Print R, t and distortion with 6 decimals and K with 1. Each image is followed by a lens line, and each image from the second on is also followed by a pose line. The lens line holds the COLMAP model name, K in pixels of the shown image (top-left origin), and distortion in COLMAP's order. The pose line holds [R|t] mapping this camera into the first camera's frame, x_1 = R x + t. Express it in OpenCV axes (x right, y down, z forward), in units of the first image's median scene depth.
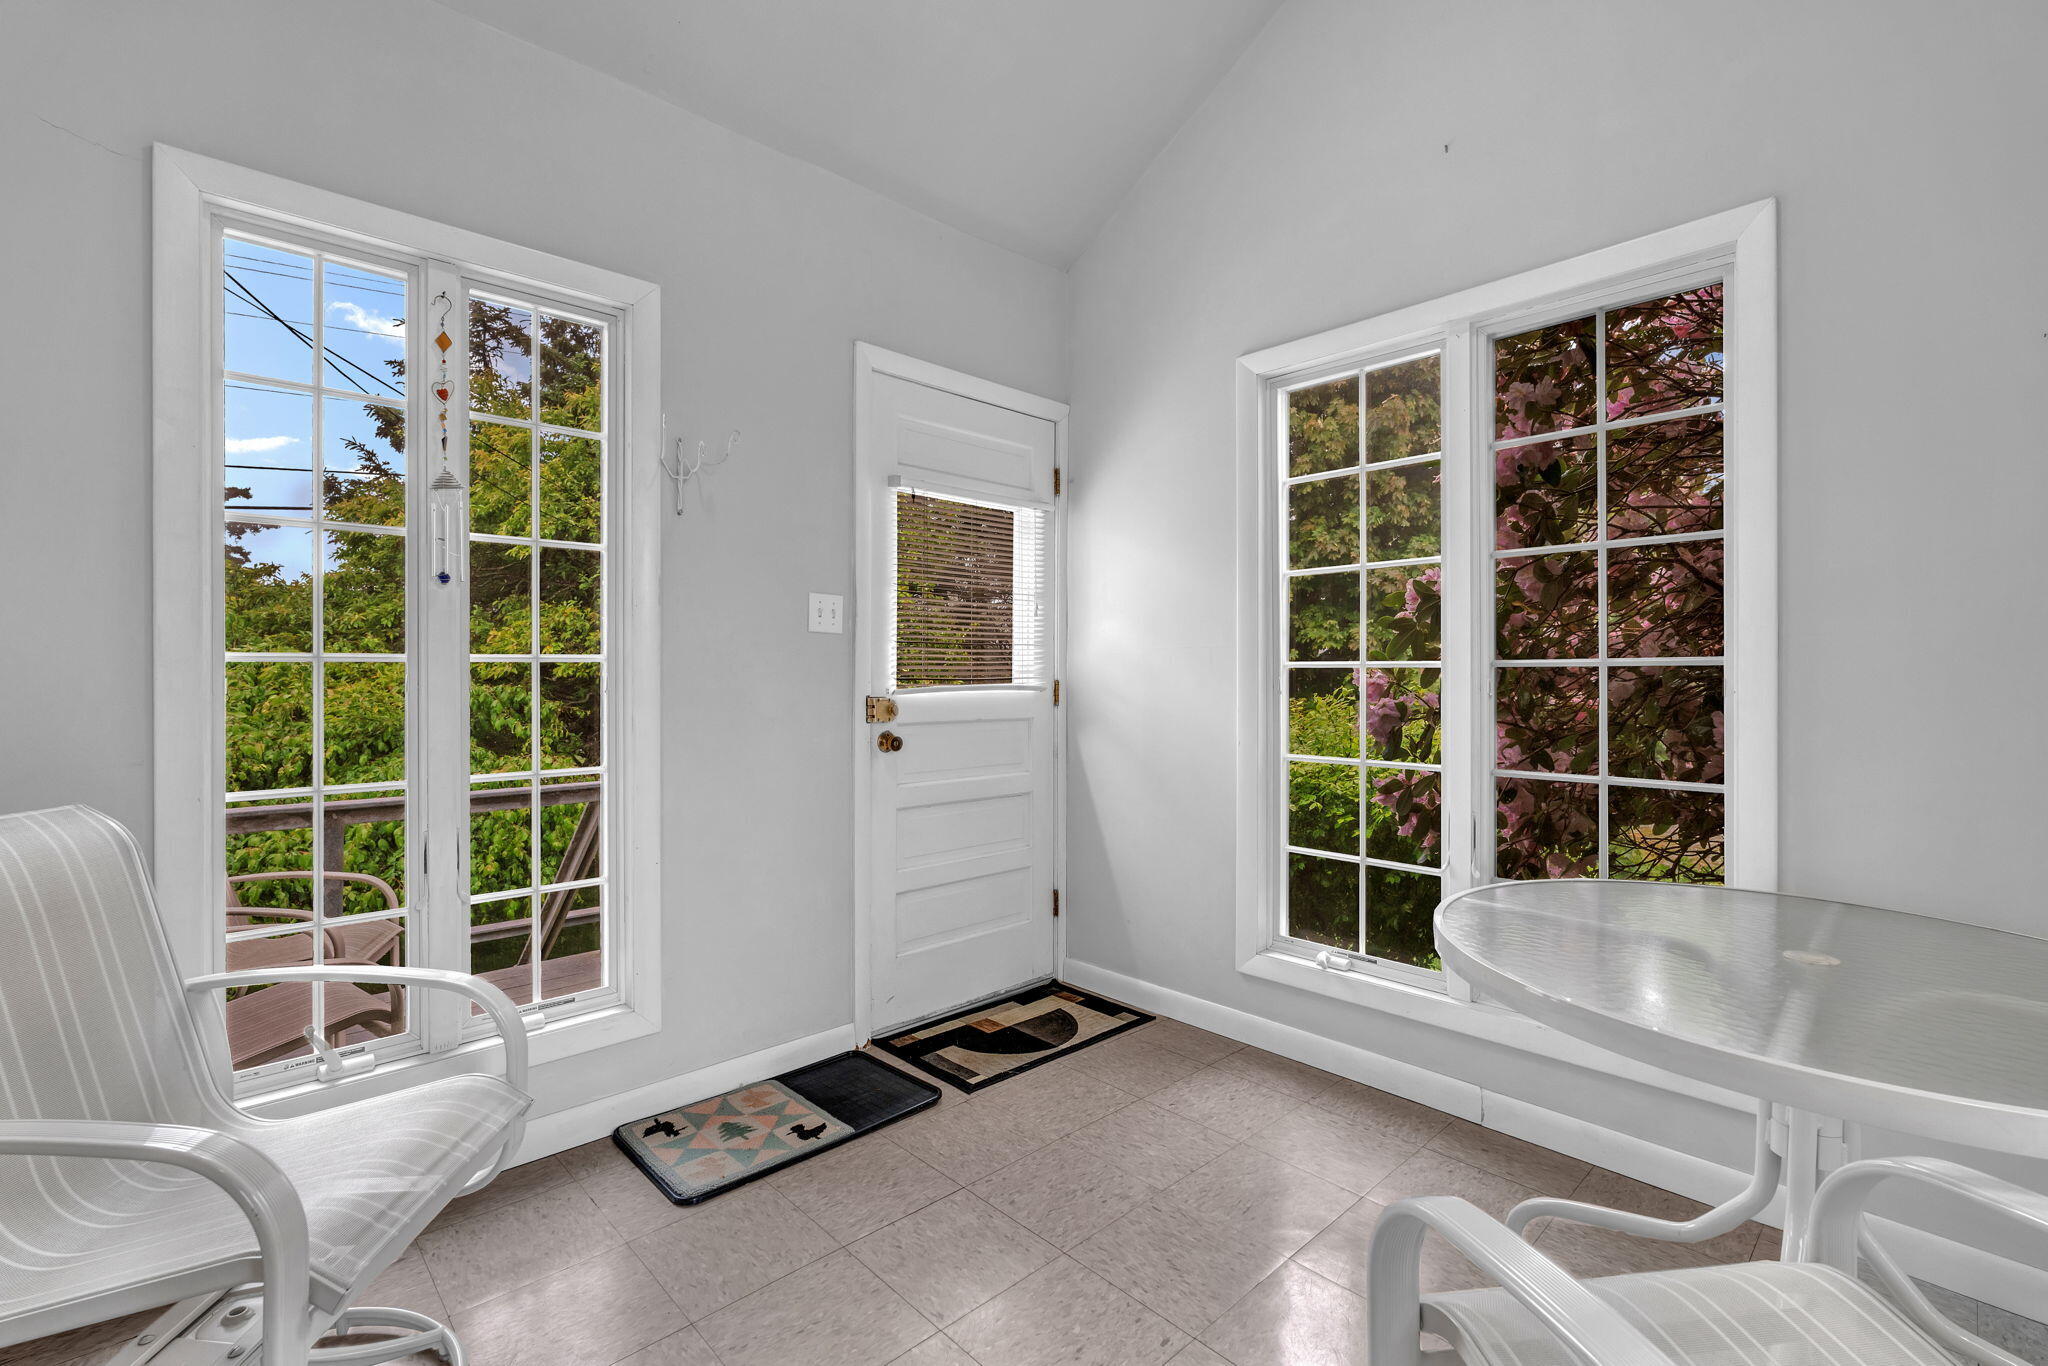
lens RADIAL K [[960.9, 0, 1020.3], [0, 960.9, 670.5], [0, 0, 1]] dist [-0.002948, -0.000279]
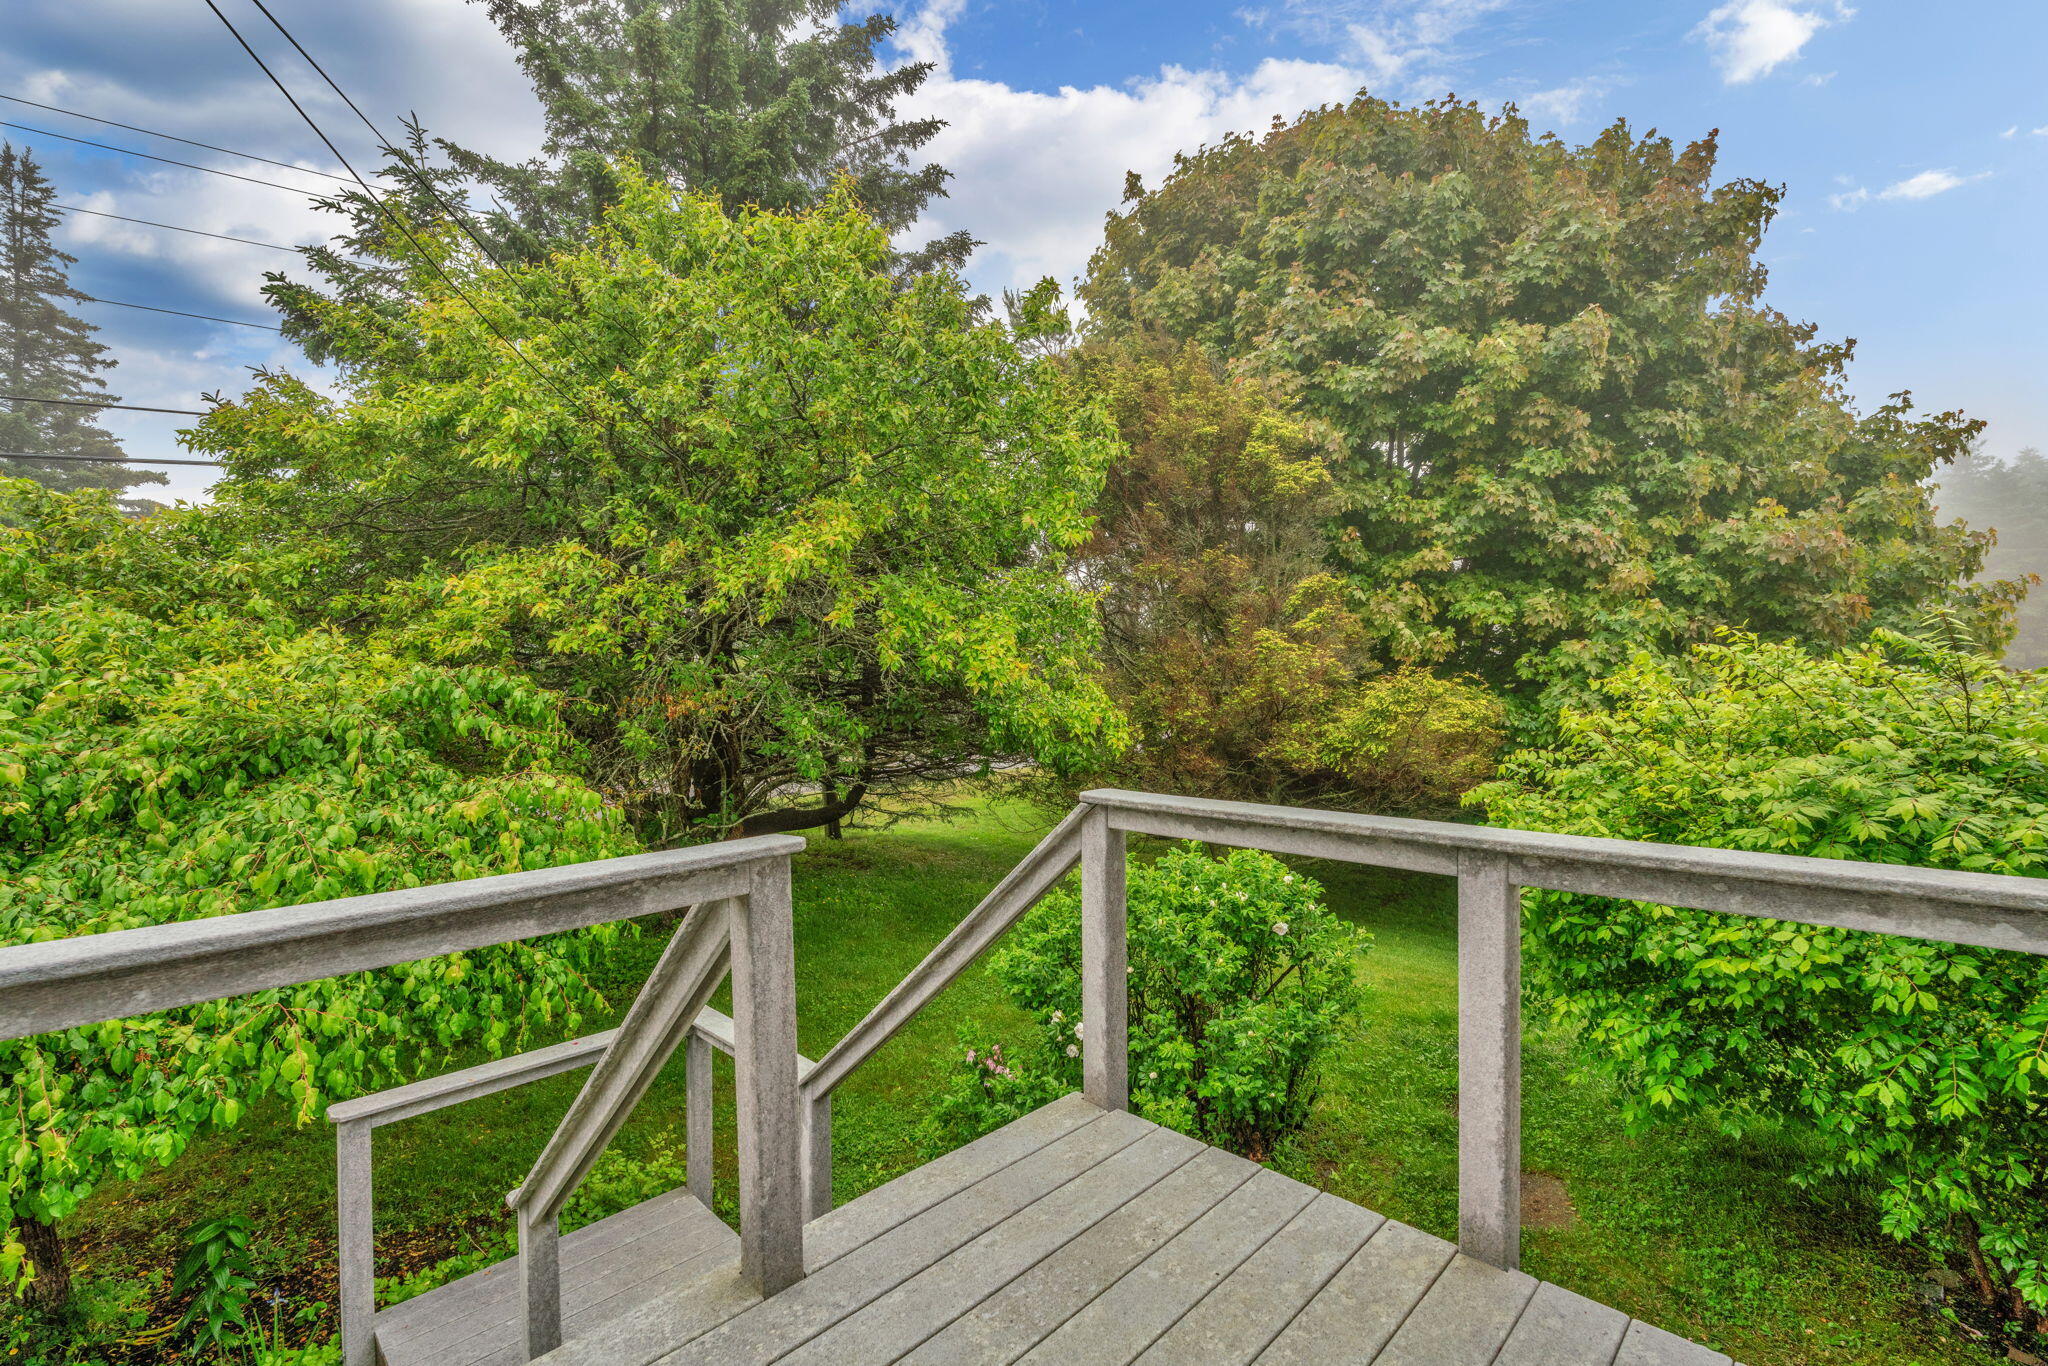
lens RADIAL K [[960.9, 0, 1028.0], [0, 960.9, 687.4], [0, 0, 1]] dist [-0.002948, -0.000279]
pose [[0.999235, -0.015621, 0.035853, -0.201276], [0.015265, 0.999832, 0.010181, 0.030268], [-0.036006, -0.009626, 0.999305, 0.367034]]
